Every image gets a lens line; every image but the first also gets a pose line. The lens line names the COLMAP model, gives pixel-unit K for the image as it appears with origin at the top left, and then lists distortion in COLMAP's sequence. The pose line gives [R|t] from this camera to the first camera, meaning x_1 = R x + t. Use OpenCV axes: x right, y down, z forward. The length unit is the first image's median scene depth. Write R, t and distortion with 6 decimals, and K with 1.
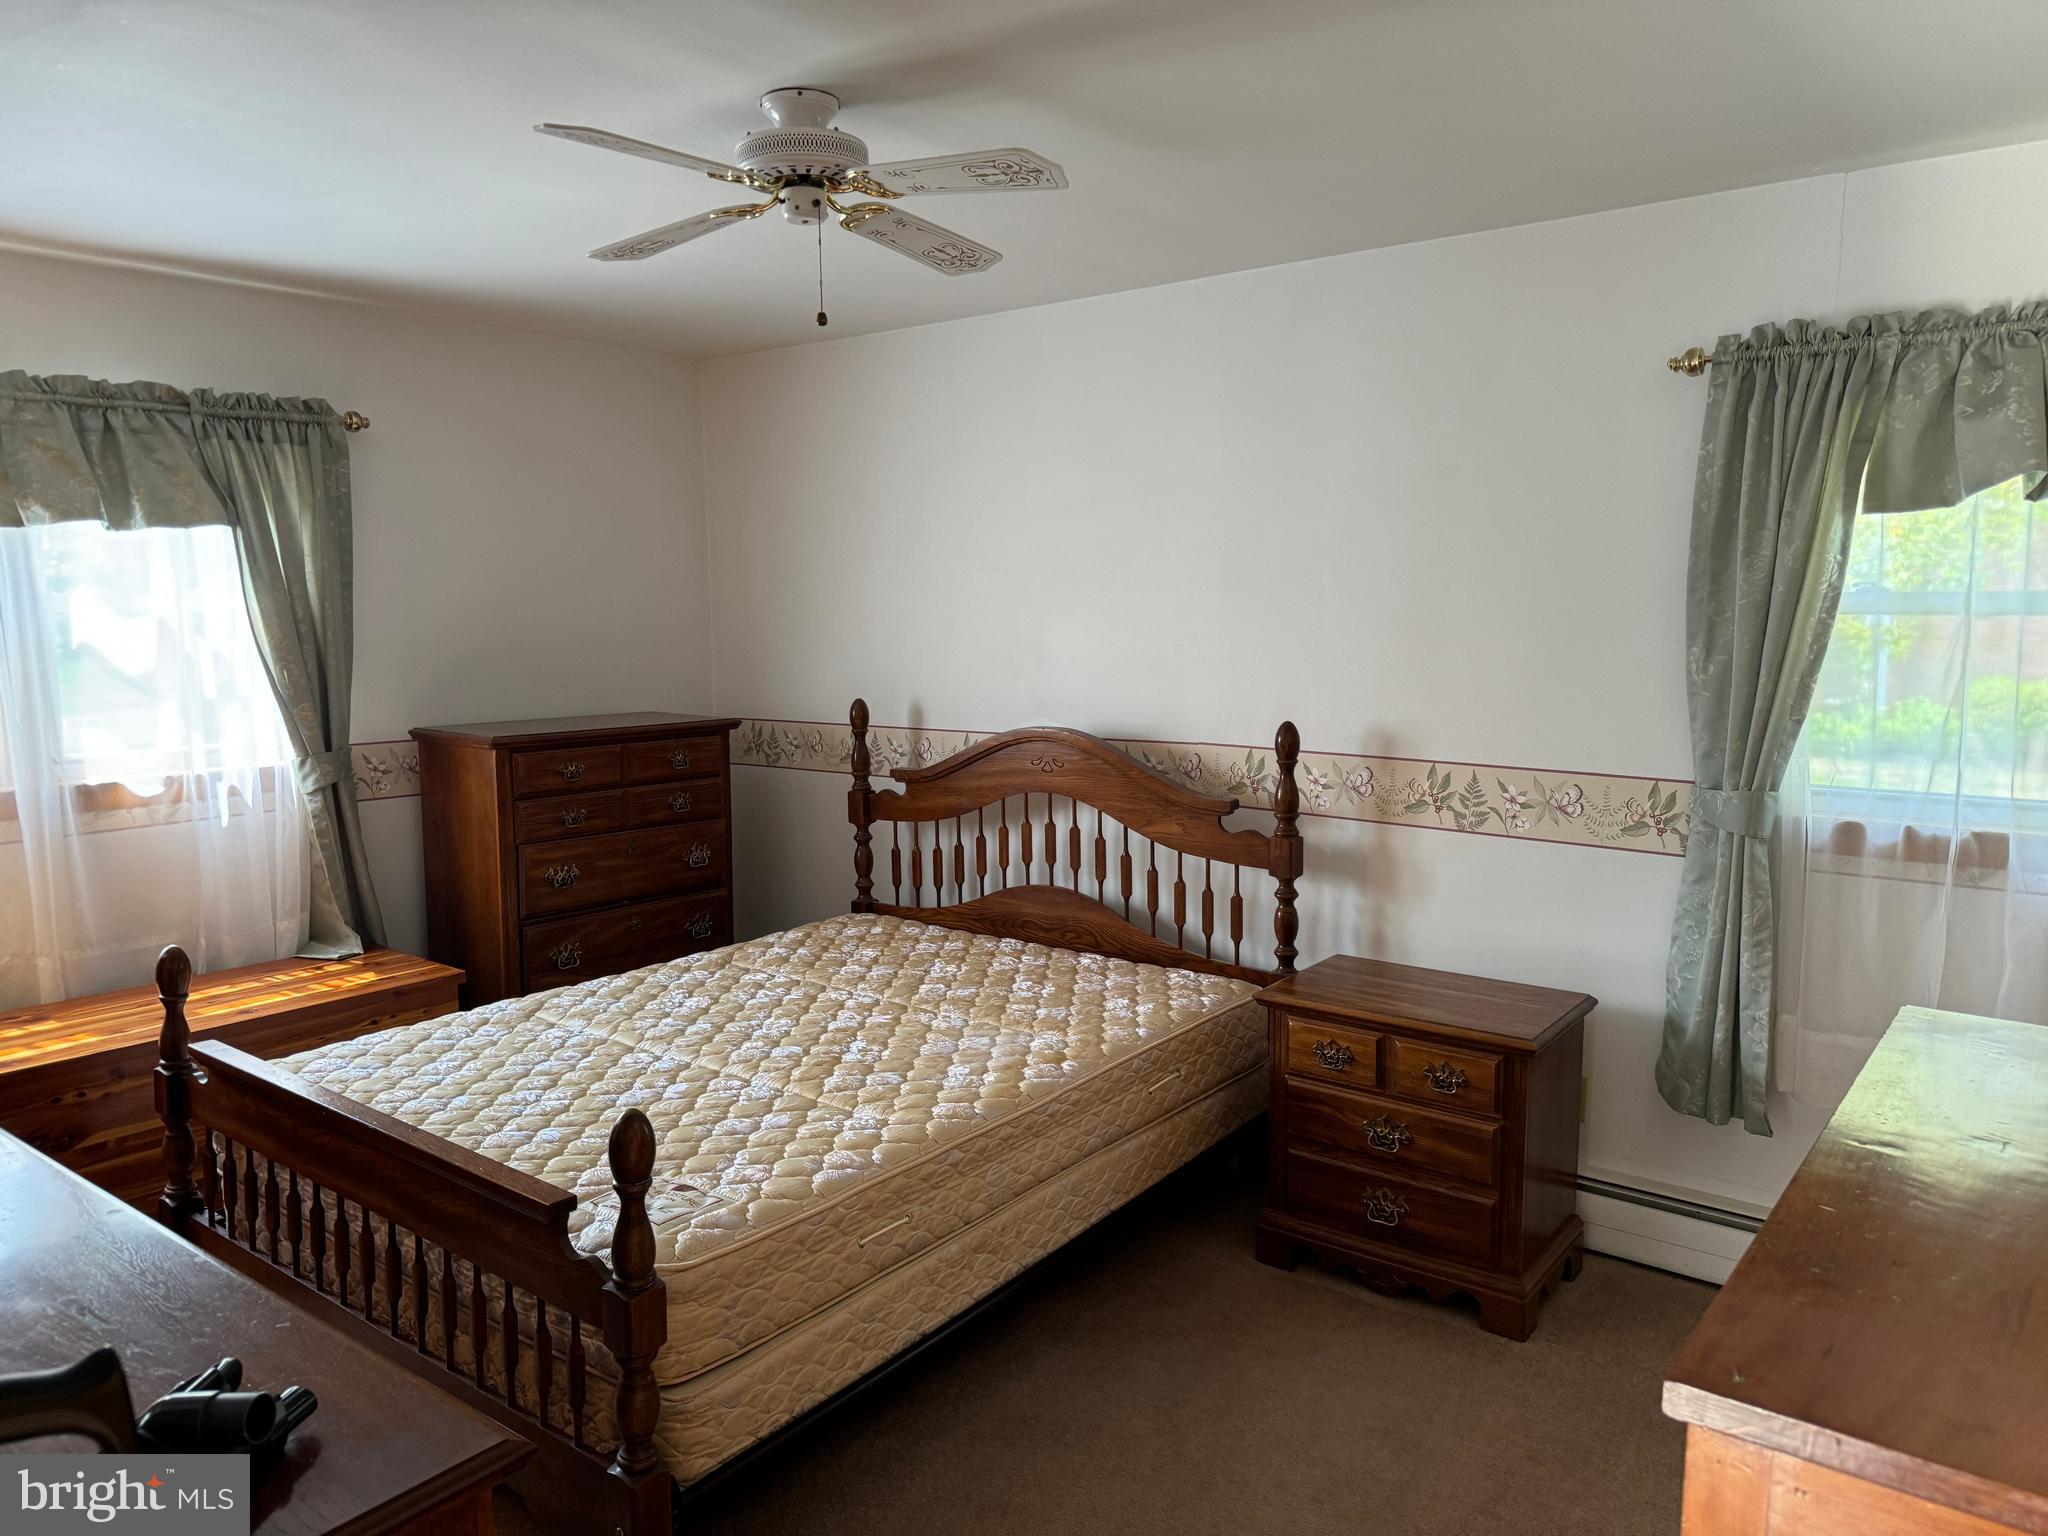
lens RADIAL K [[1422.0, 0, 1033.7], [0, 1422.0, 770.3], [0, 0, 1]] dist [0.113178, -0.141221]
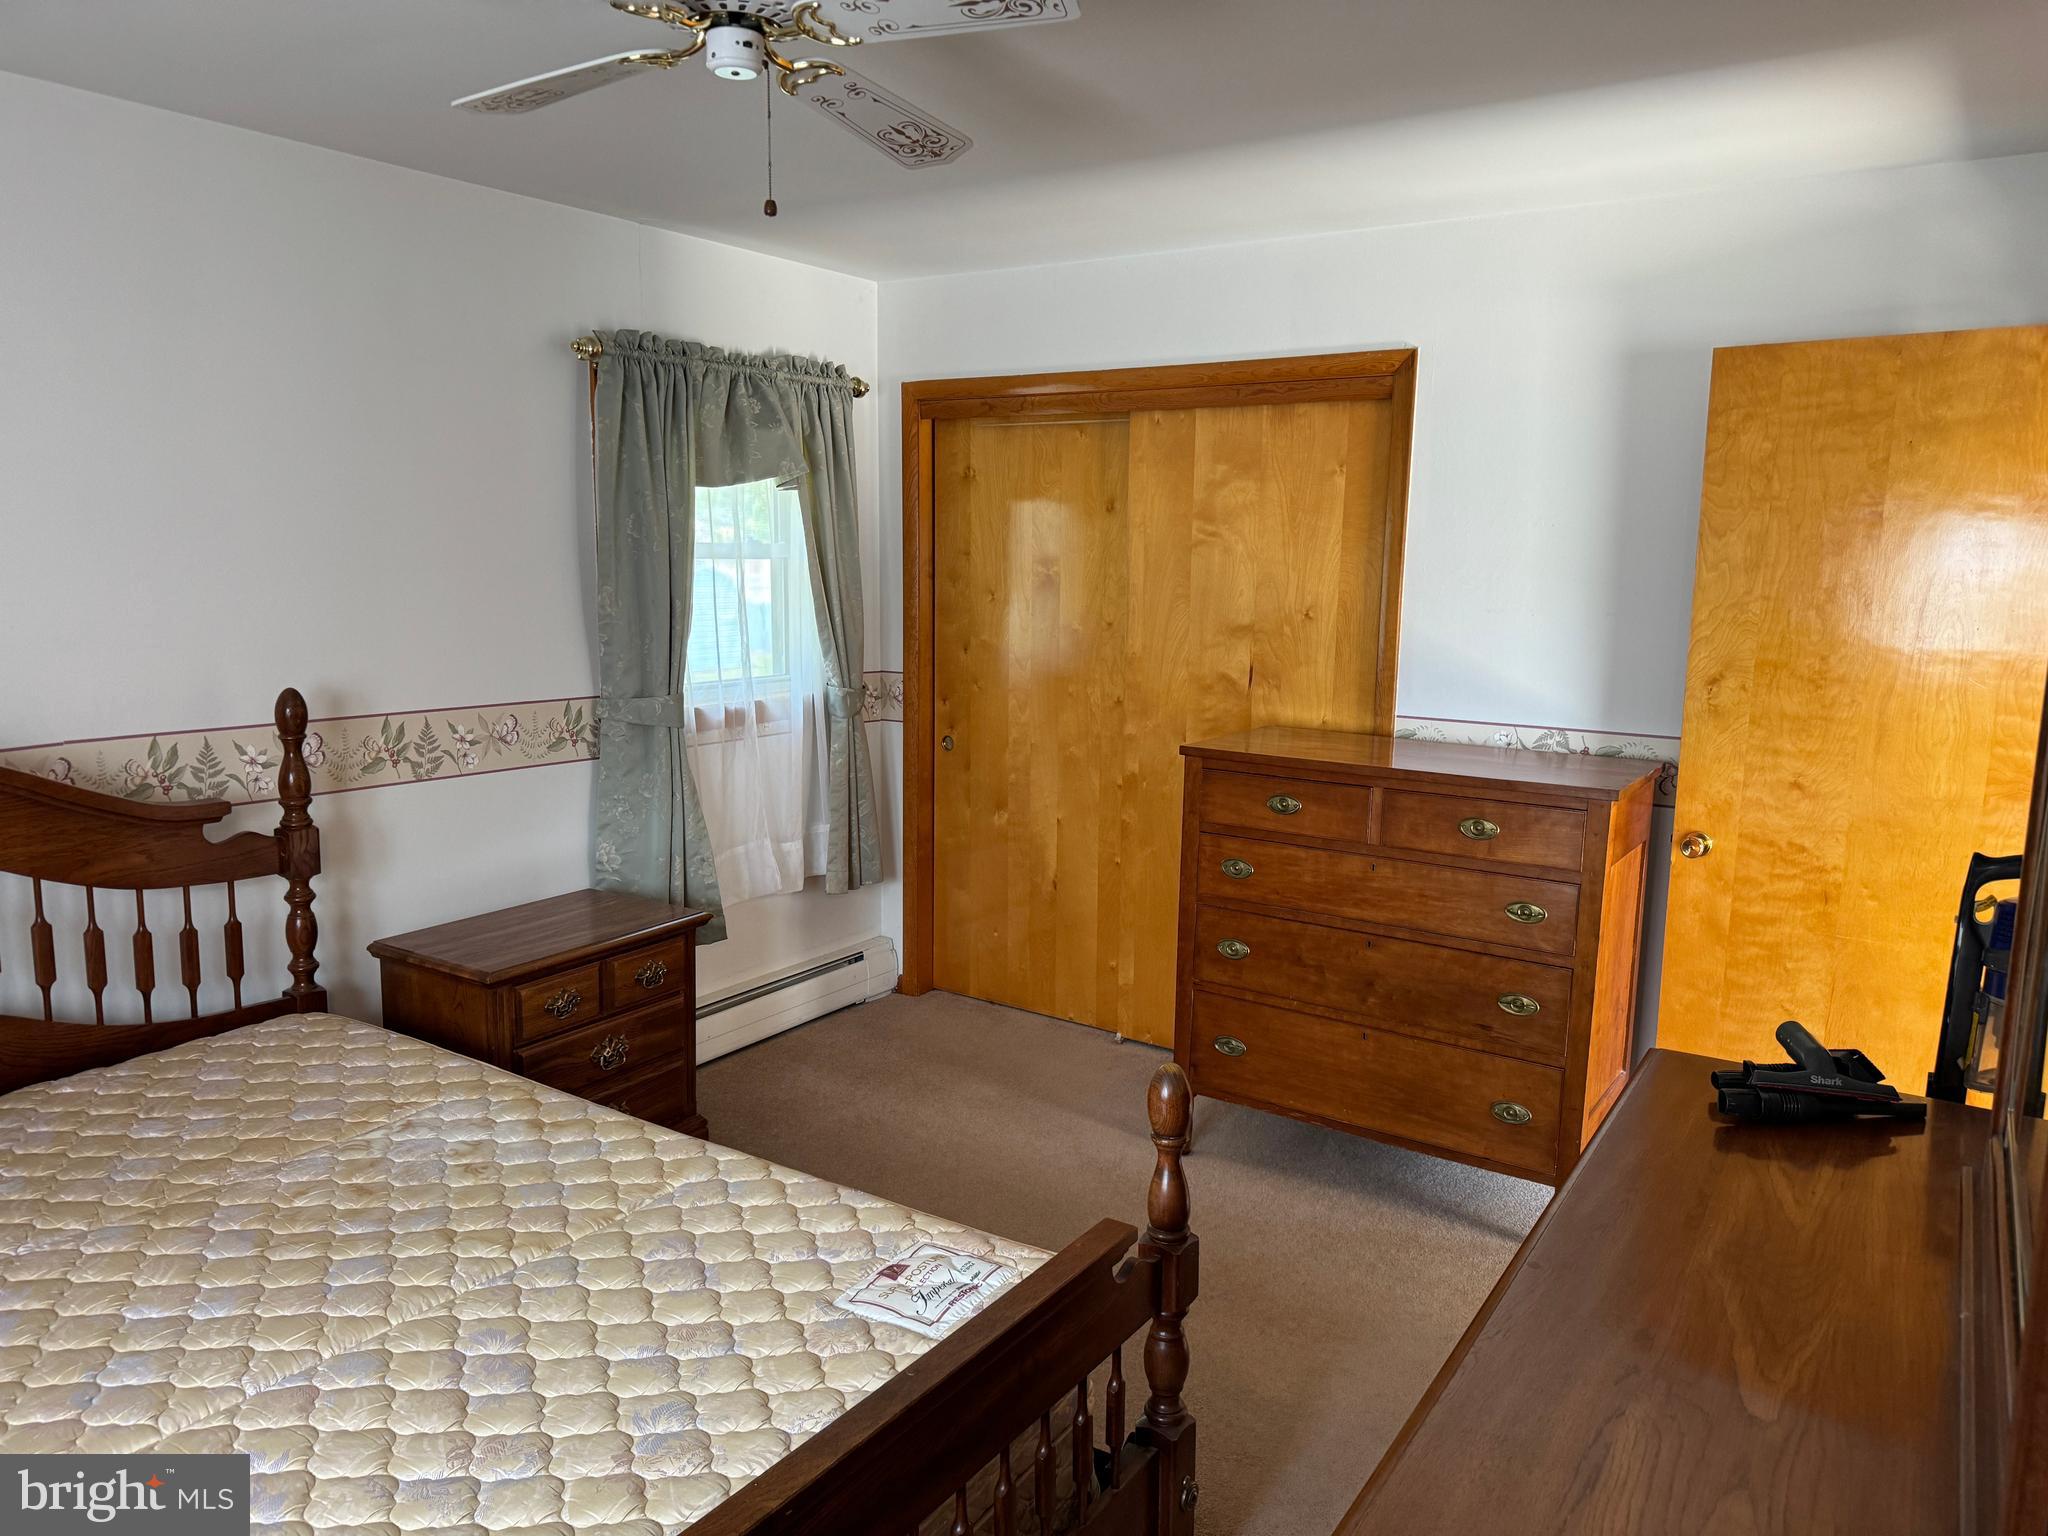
lens RADIAL K [[1422.0, 0, 1033.7], [0, 1422.0, 770.3], [0, 0, 1]] dist [0.113178, -0.141221]
pose [[-0.080384, -0.149347, 0.985512, -0.700205], [0.111622, 0.981144, 0.157789, -0.072790], [-0.990494, 0.122689, -0.062198, 0.644972]]
